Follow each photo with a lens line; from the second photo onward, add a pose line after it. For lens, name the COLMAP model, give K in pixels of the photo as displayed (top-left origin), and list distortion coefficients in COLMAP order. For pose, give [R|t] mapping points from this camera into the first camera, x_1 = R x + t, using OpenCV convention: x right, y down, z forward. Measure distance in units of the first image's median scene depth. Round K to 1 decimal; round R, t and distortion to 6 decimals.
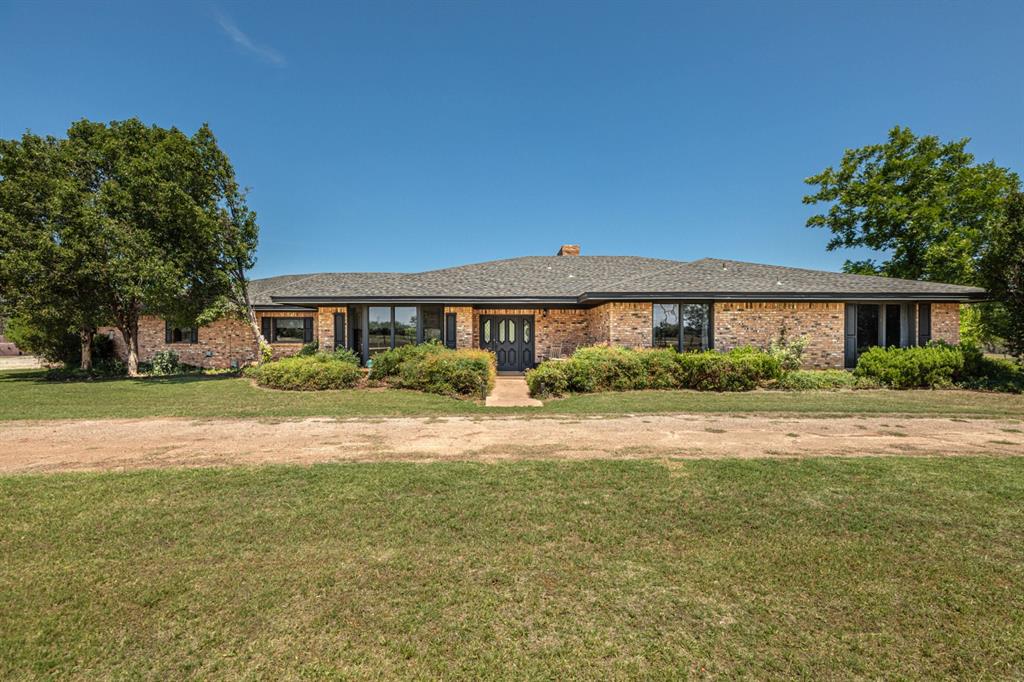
lens RADIAL K [[466.6, 0, 511.7], [0, 466.6, 340.9], [0, 0, 1]] dist [-0.000238, 0.000012]
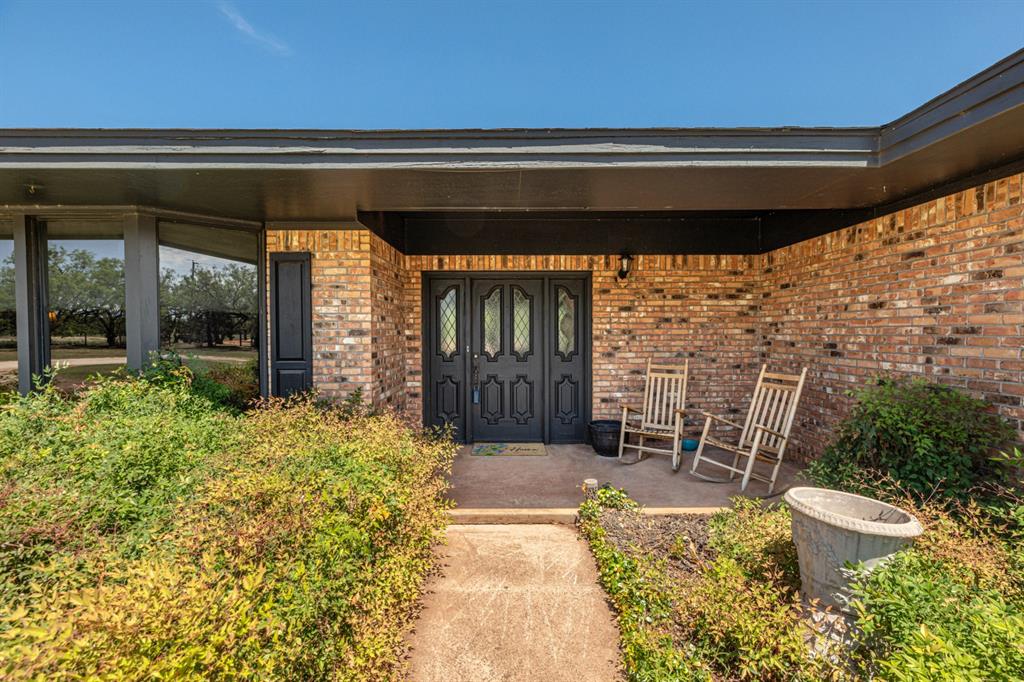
lens RADIAL K [[466.6, 0, 511.9], [0, 466.6, 340.0], [0, 0, 1]] dist [-0.000238, 0.000012]
pose [[0.999819, -0.000288, -0.019037, -0.000082], [0.000496, 0.999941, 0.010895, -0.011841], [0.019032, -0.010903, 0.999759, 0.674061]]
